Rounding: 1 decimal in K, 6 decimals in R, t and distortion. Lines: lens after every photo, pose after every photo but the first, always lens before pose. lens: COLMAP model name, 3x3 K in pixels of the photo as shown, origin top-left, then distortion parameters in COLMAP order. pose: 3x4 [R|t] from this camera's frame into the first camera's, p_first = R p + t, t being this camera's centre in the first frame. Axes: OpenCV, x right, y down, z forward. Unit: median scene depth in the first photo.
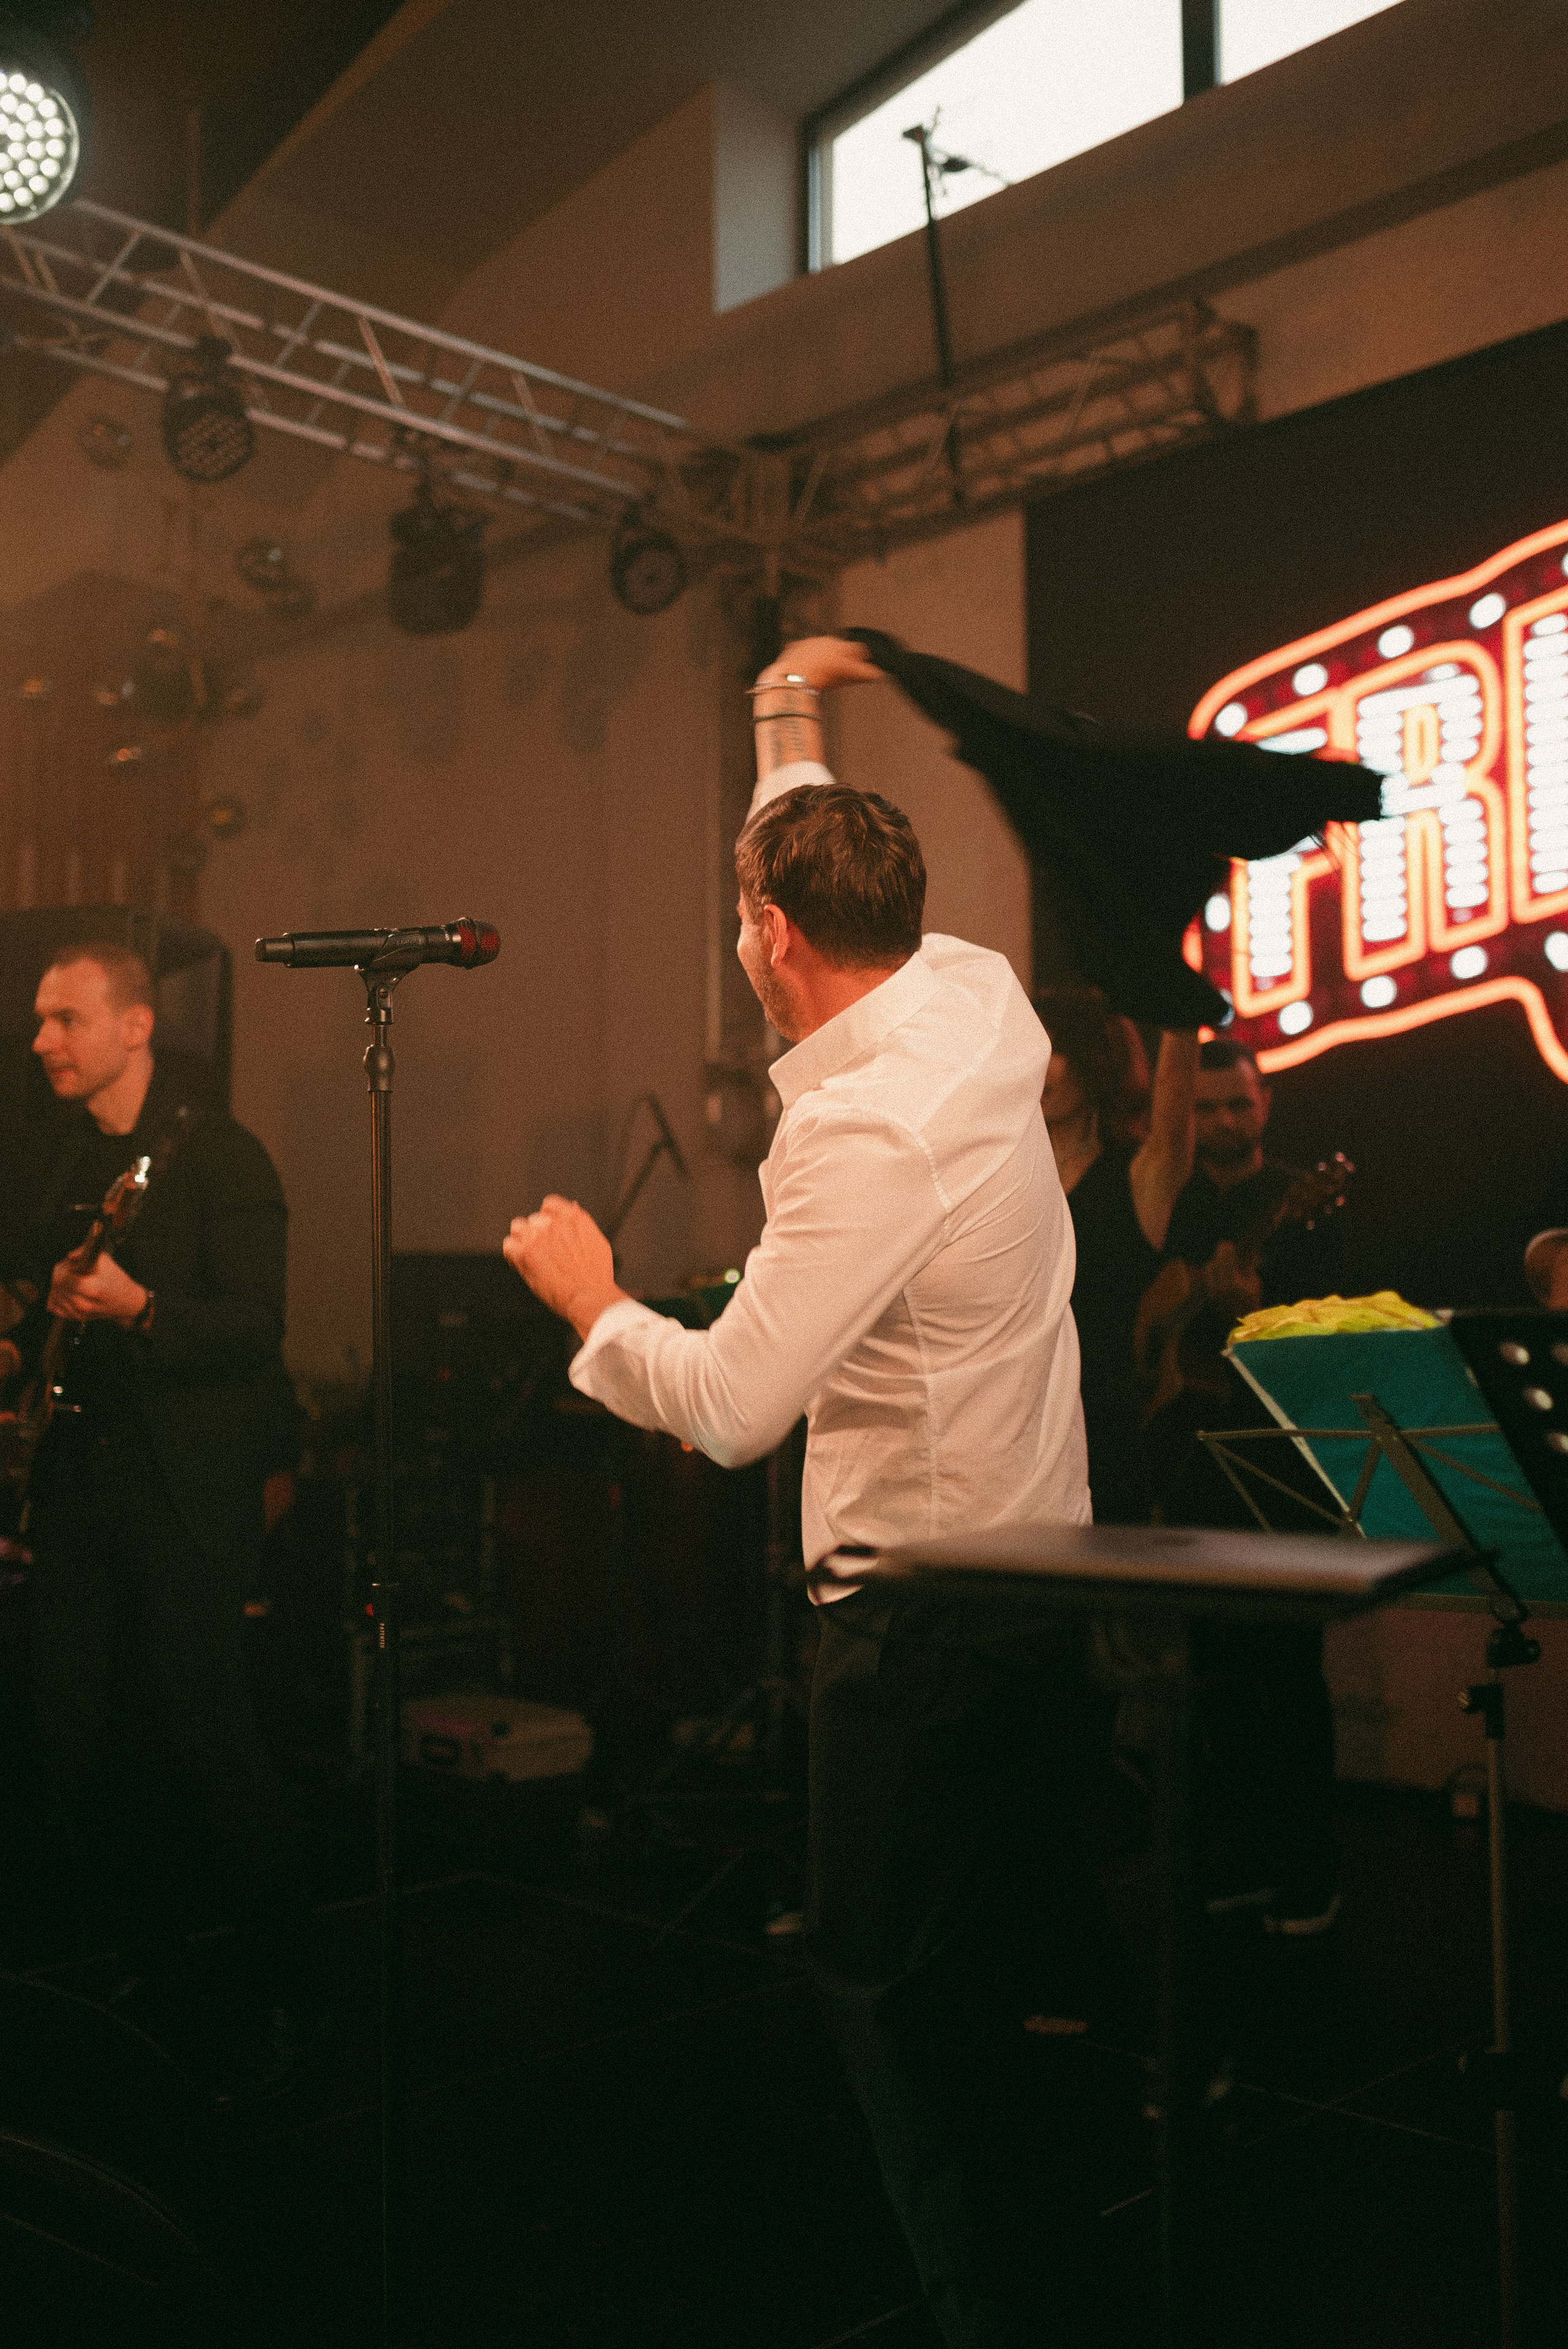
lens RADIAL K [[2289.5, 0, 784.0], [0, 2289.5, 1174.5], [0, 0, 1]] dist [-0.038193, 0.020916]
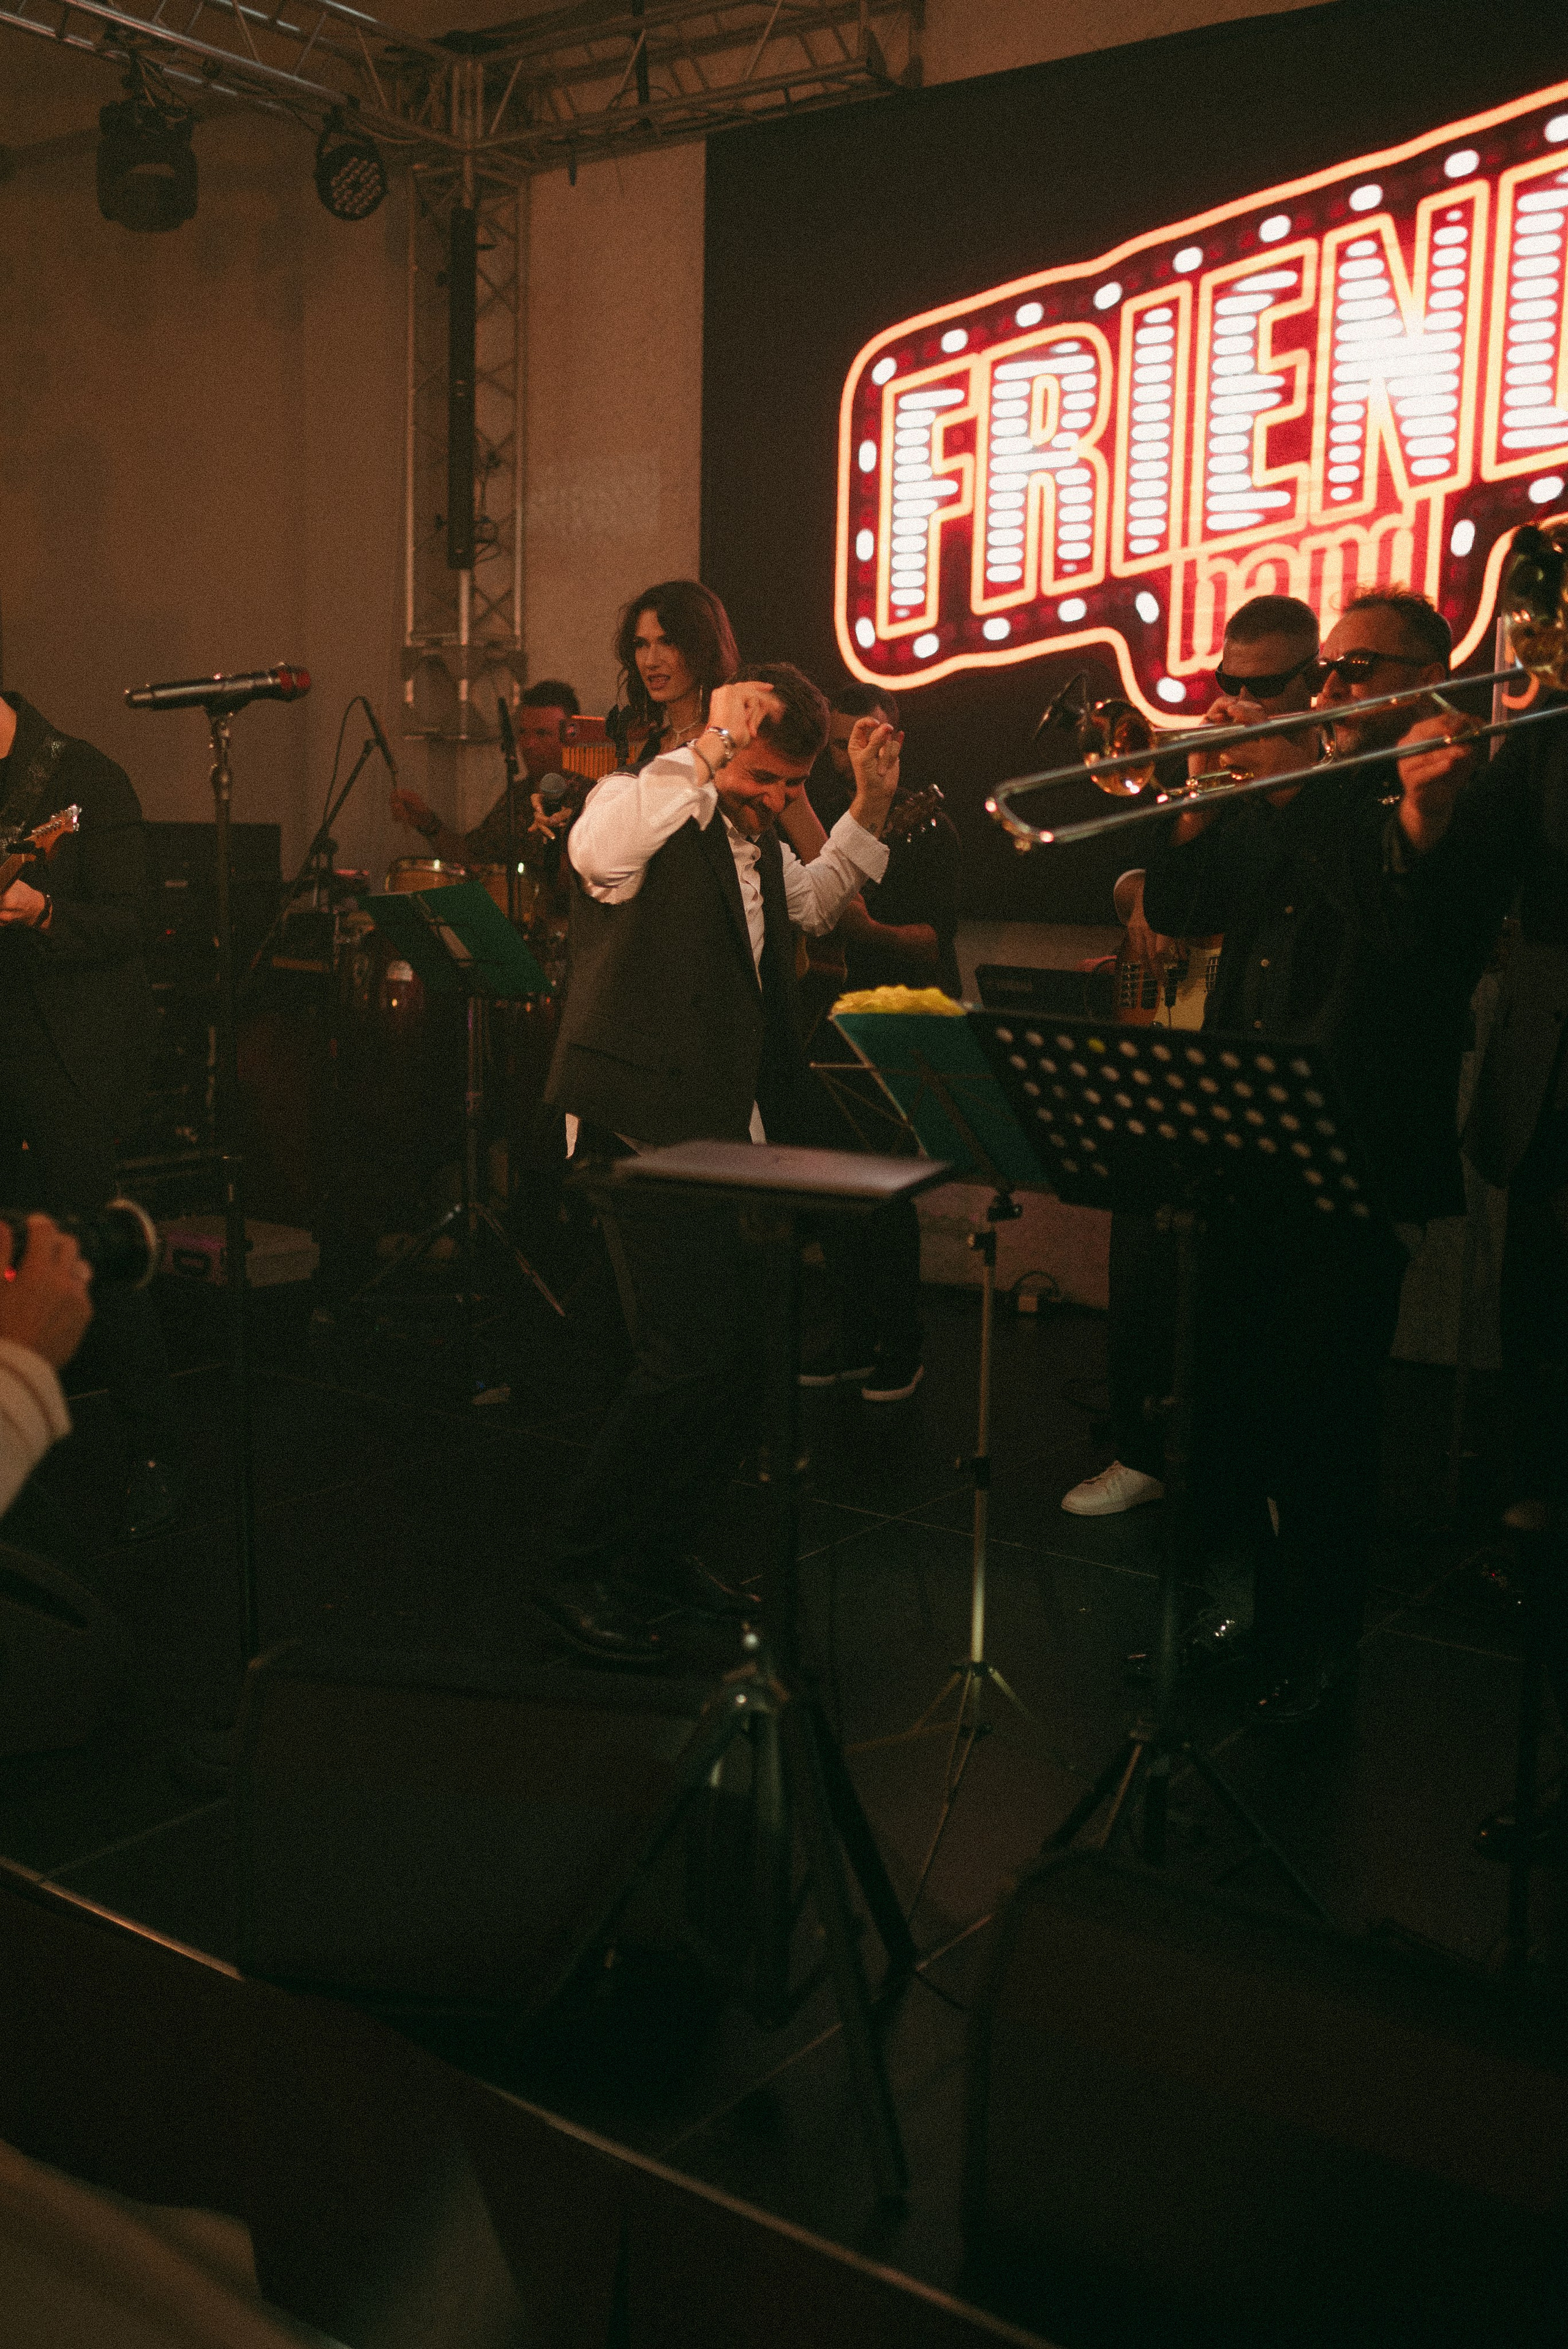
lens RADIAL K [[2330.7, 0, 791.7], [0, 2330.7, 1142.7], [0, 0, 1]] dist [-0.011124, 0.033848]
pose [[0.987772, 0.006240, 0.155783, -0.027239], [-0.037334, 0.979595, 0.197484, -0.054773], [-0.151372, -0.200885, 0.967849, -0.192200]]
